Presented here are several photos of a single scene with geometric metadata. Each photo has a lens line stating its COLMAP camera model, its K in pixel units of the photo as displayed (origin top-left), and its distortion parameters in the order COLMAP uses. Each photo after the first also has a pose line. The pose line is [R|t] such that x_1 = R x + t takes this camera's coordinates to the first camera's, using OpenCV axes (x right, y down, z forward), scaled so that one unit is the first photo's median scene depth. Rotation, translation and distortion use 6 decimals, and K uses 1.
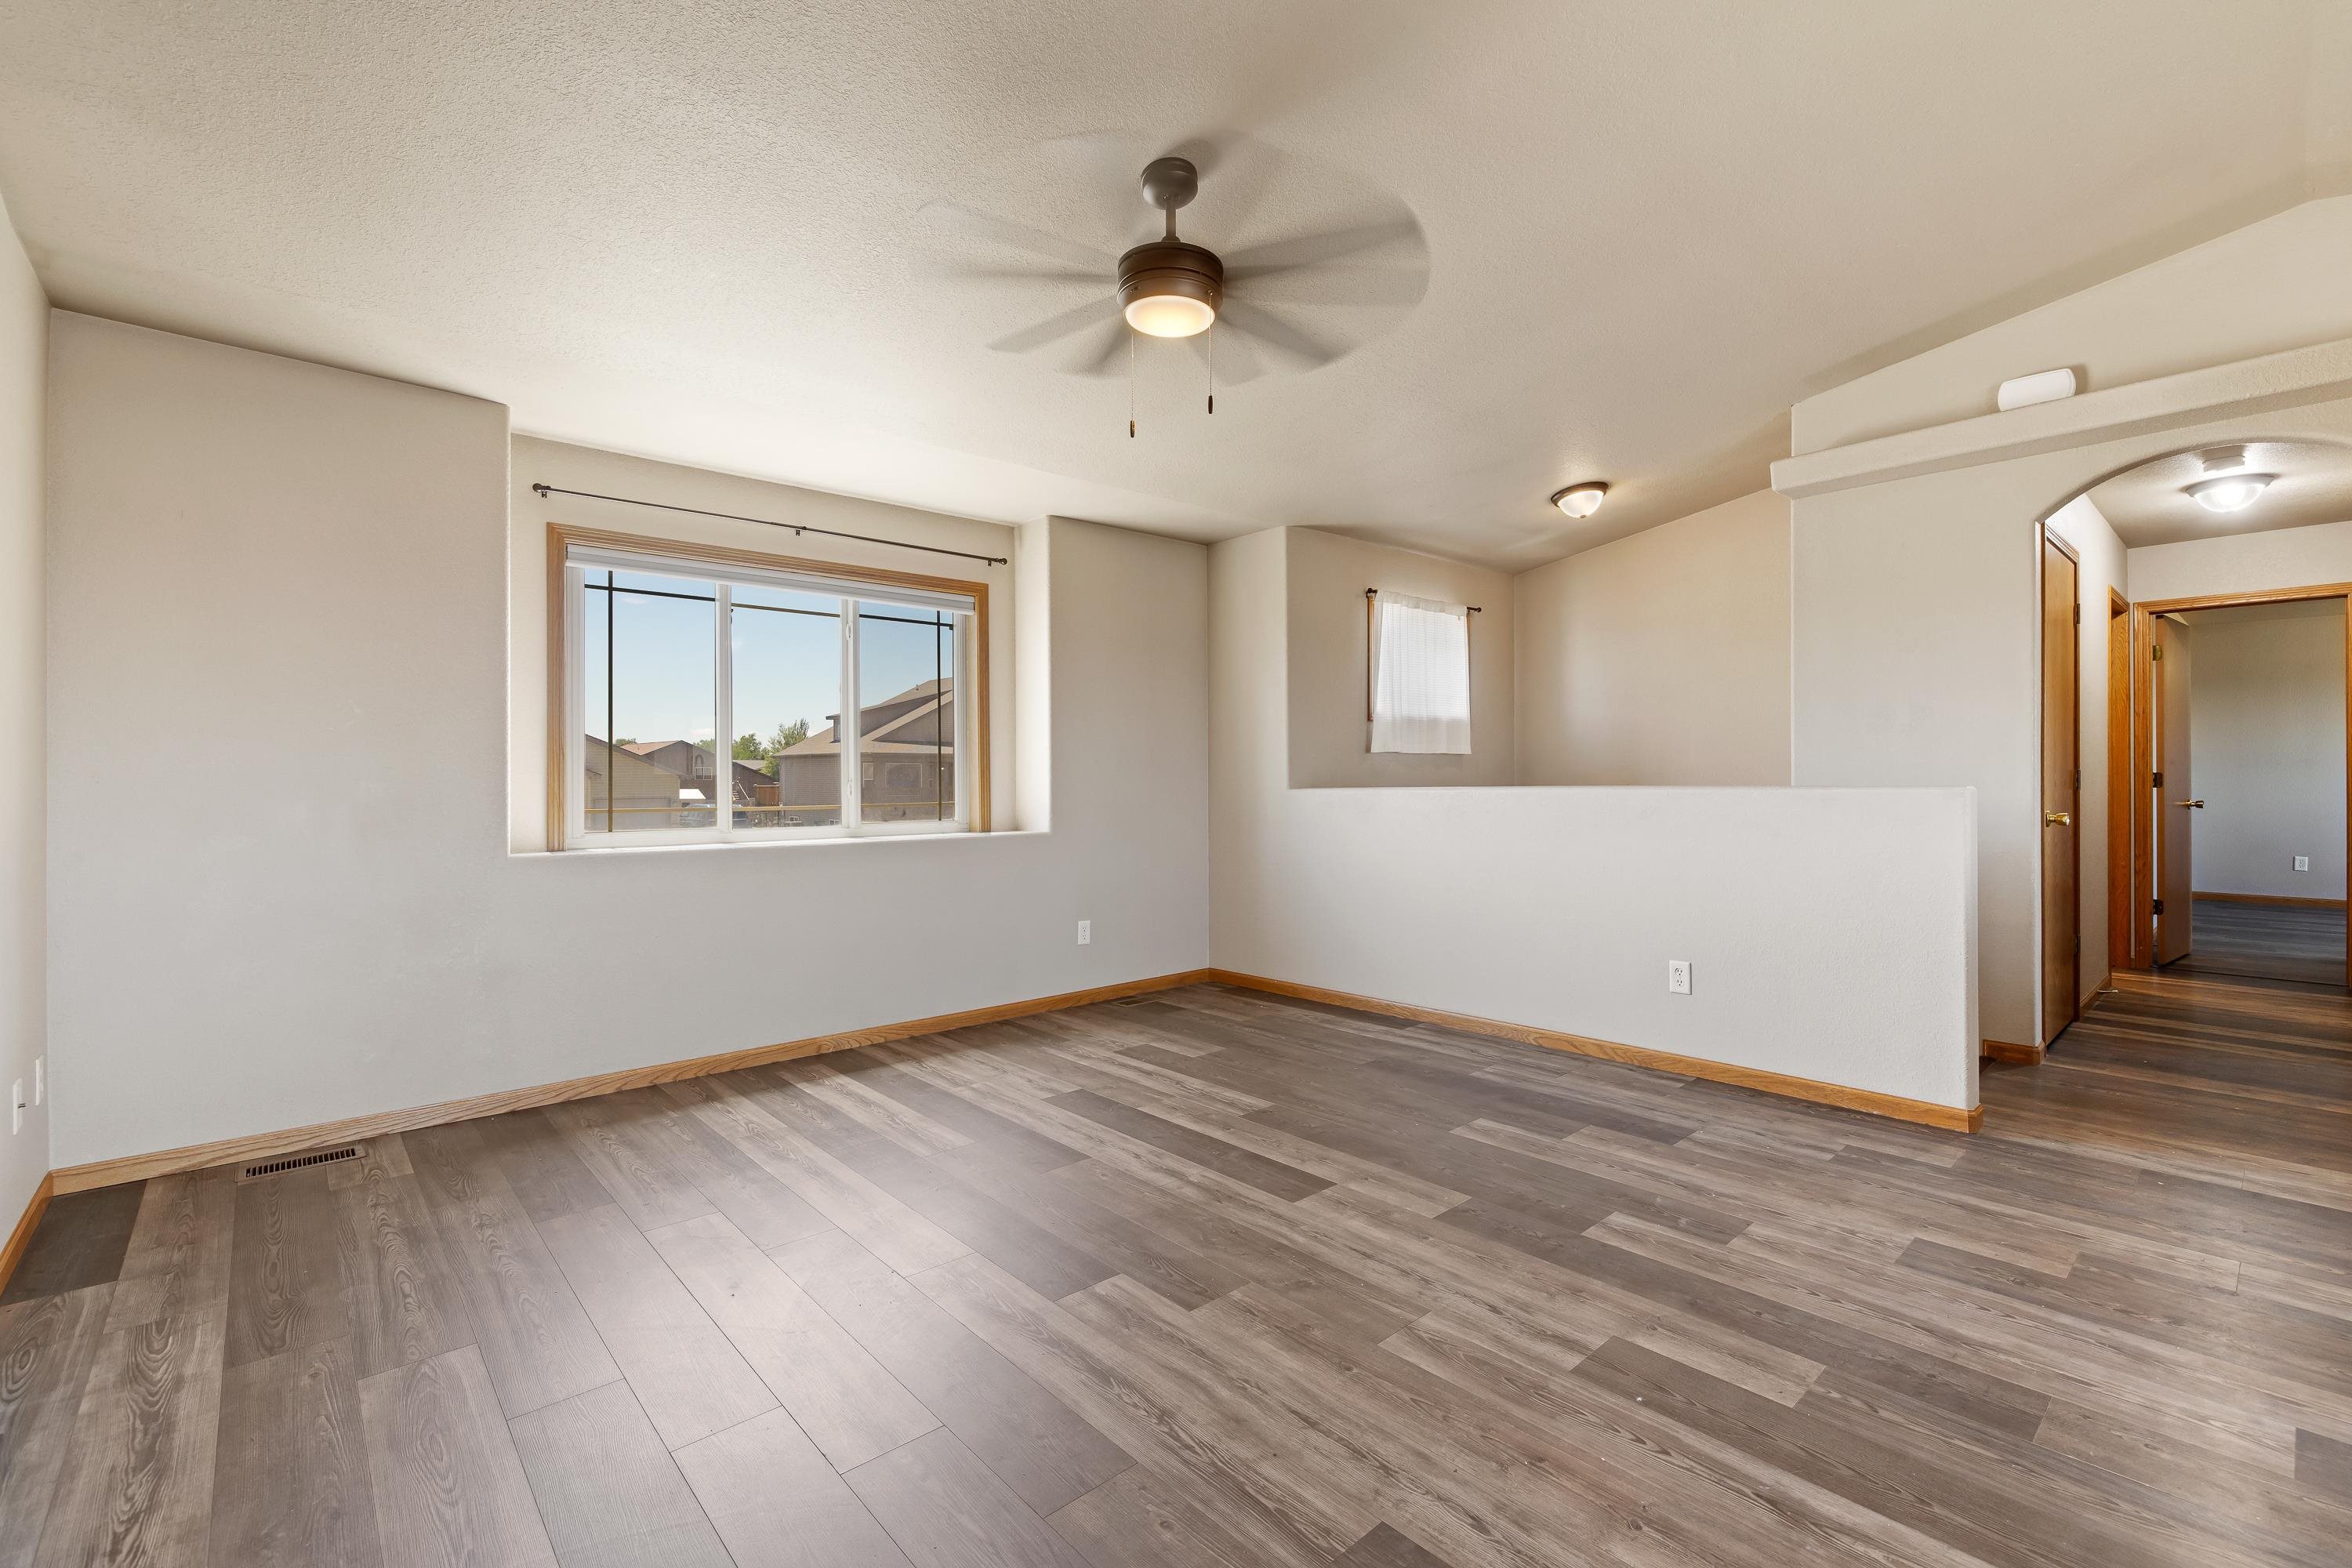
lens RADIAL K [[1014.2, 0, 1186.7], [0, 1014.2, 780.7], [0, 0, 1]] dist [-0.007656, 0.001132]
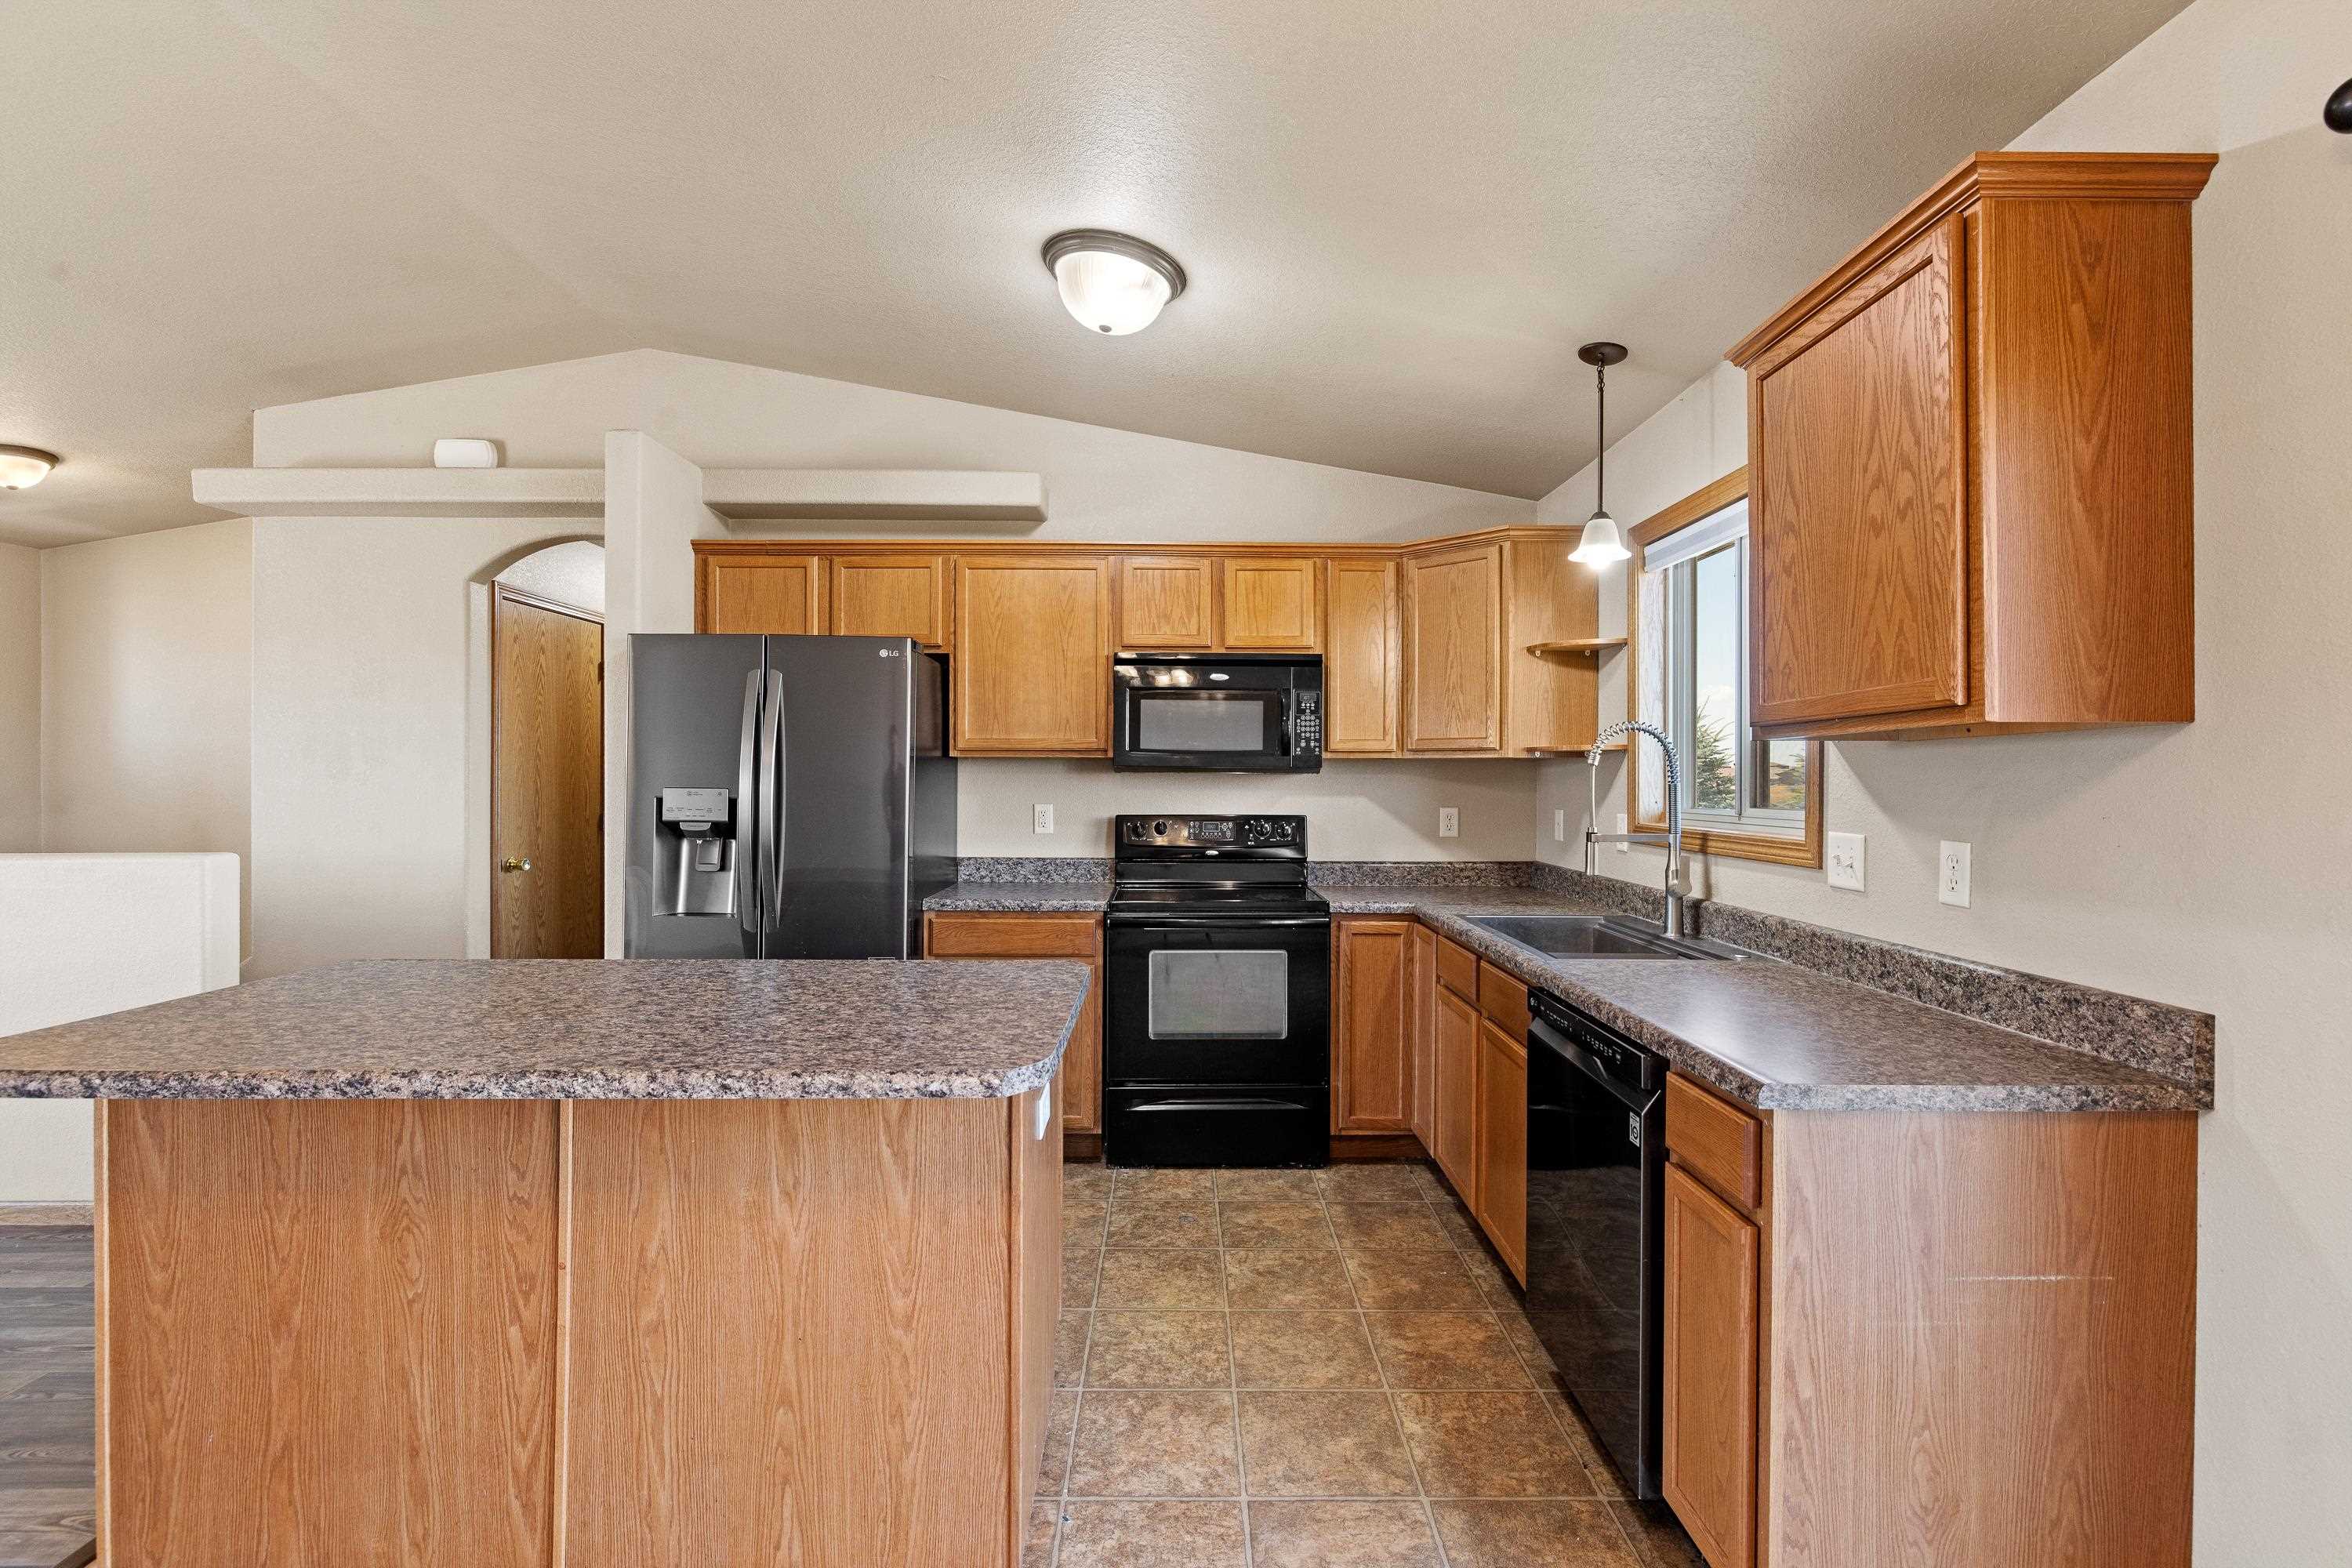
lens RADIAL K [[1051.1, 0, 1191.3], [0, 1051.1, 779.3], [0, 0, 1]] dist [0.000895, 0.000162]
pose [[0.656318, 0.004948, 0.754468, 0.628534], [-0.003665, 0.999988, -0.003370, -0.064308], [-0.754475, -0.000553, 0.656328, -0.327704]]
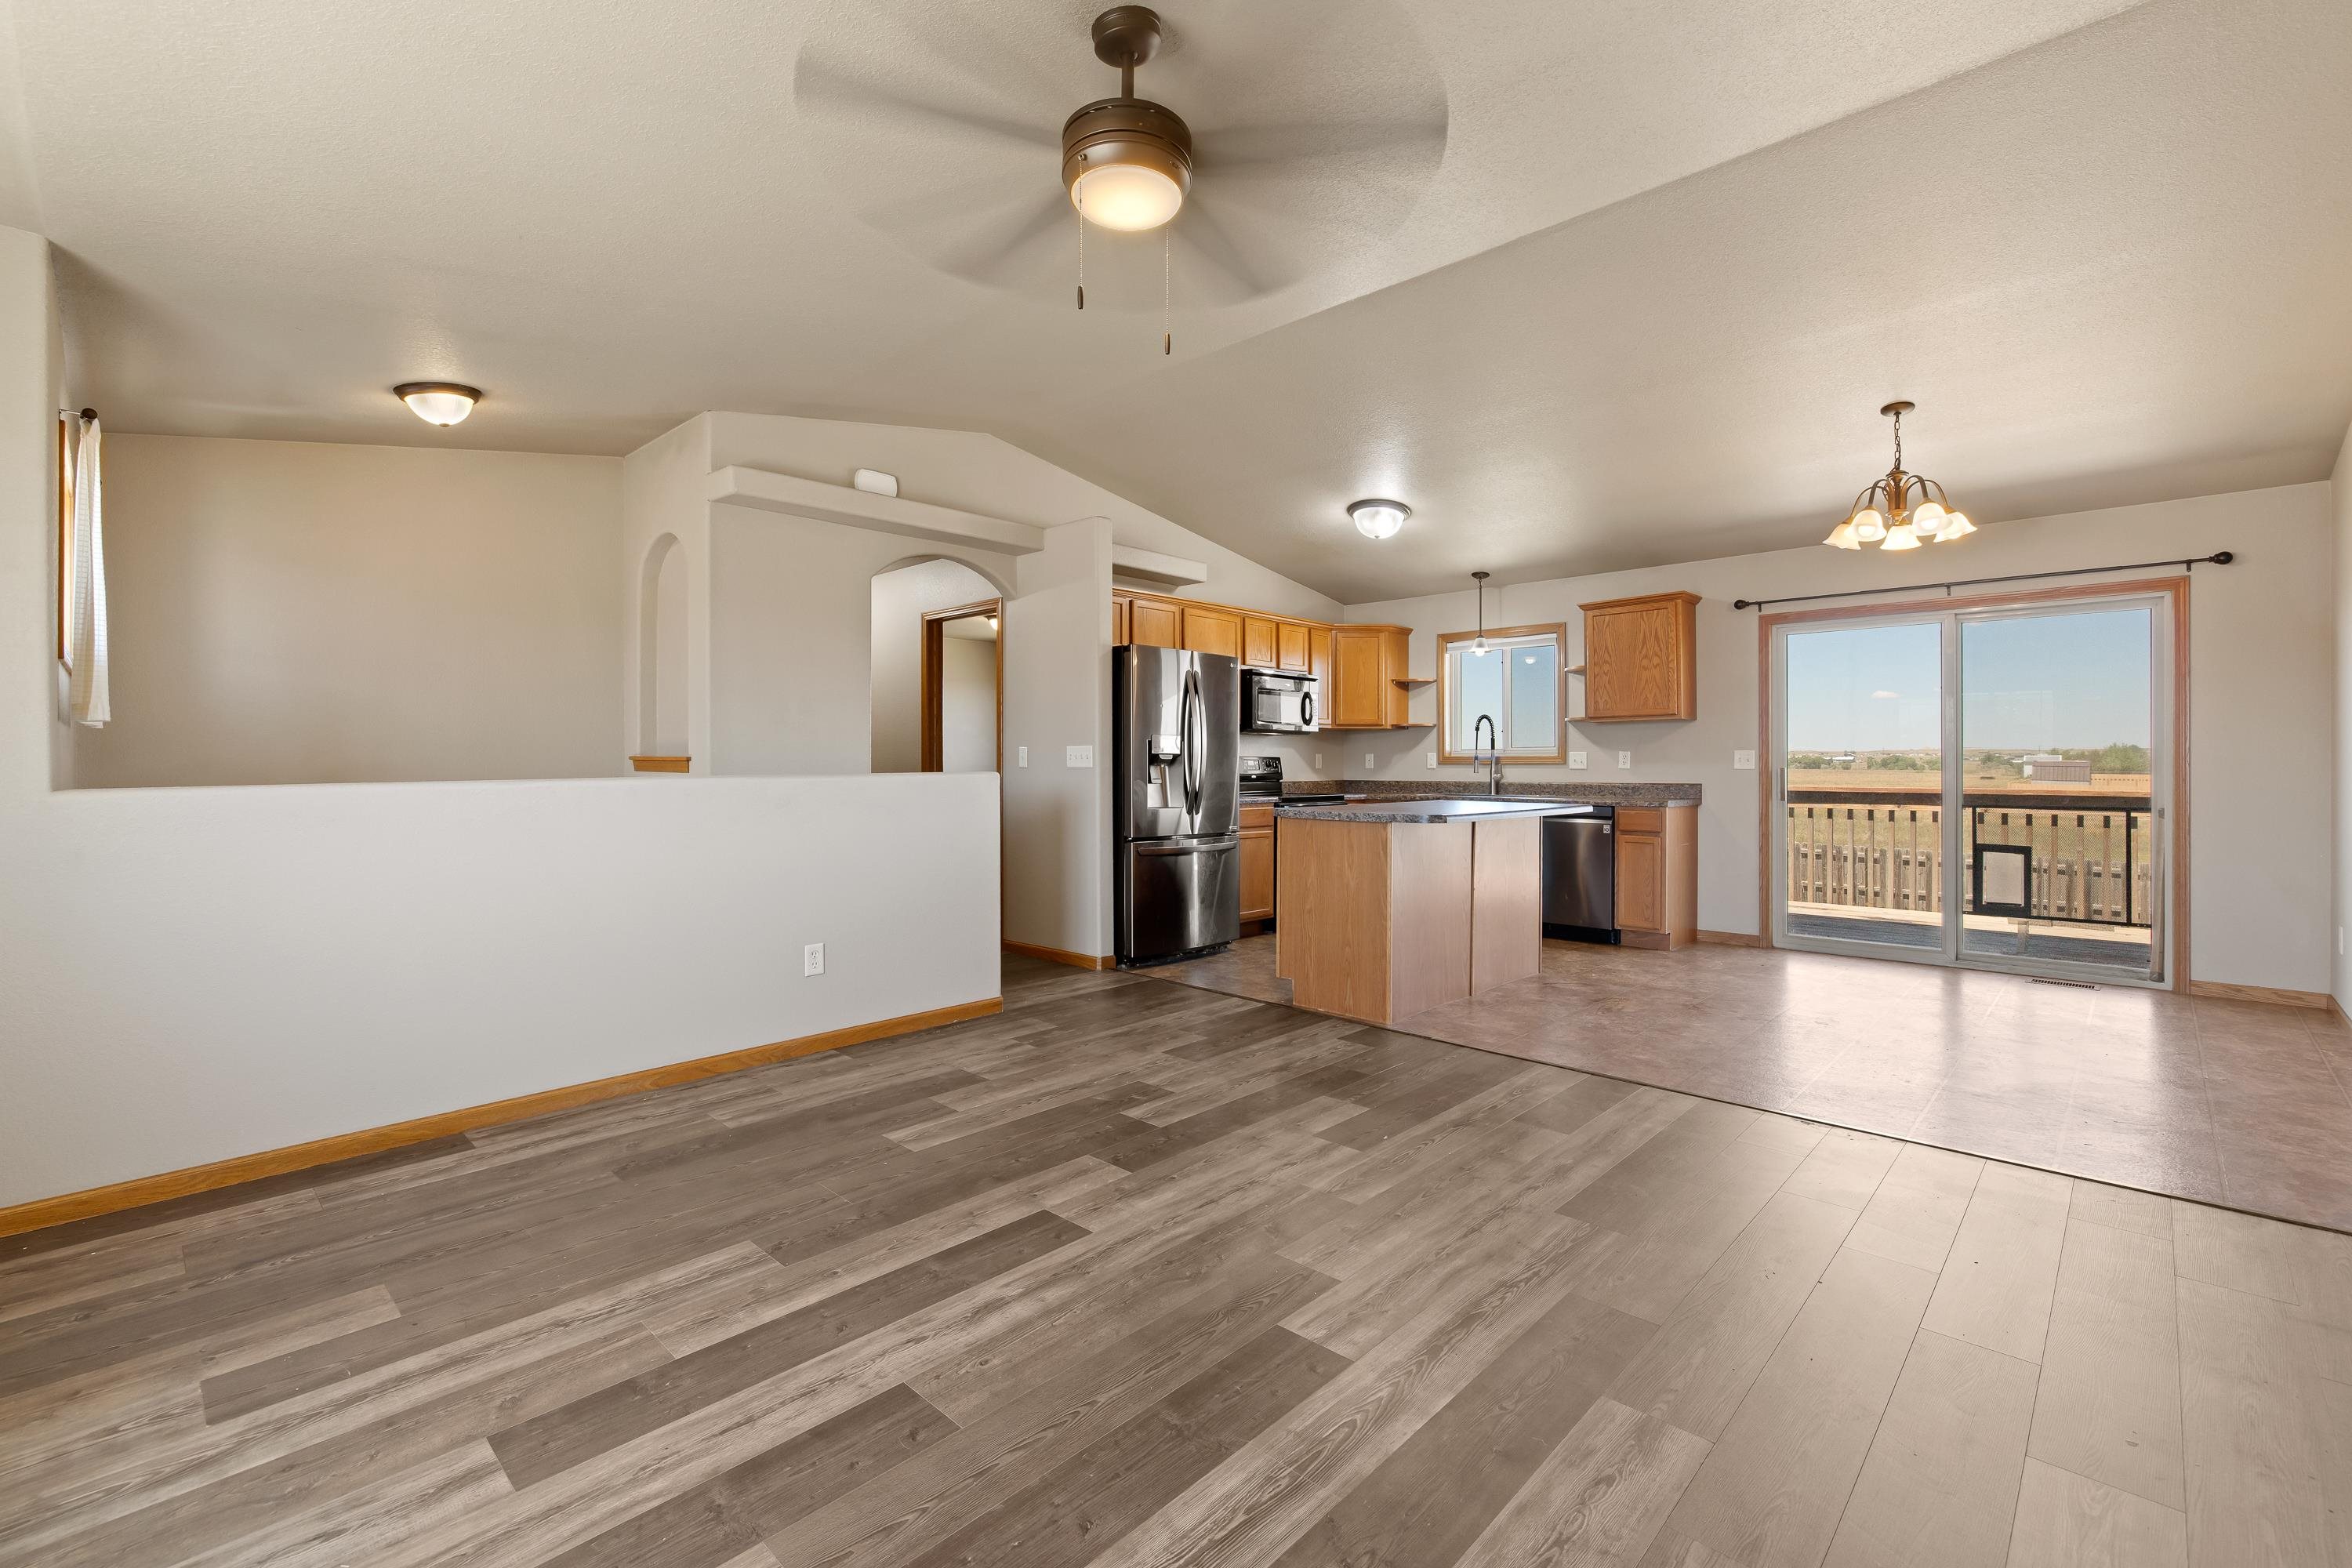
lens RADIAL K [[1017.1, 0, 1189.4], [0, 1017.1, 767.5], [0, 0, 1]] dist [-0.002218, 0.000382]
pose [[-0.083360, 0.001412, 0.996519, -0.687622], [0.004094, 0.999991, -0.001075, 0.001094], [-0.996511, 0.003990, -0.083365, 0.837673]]
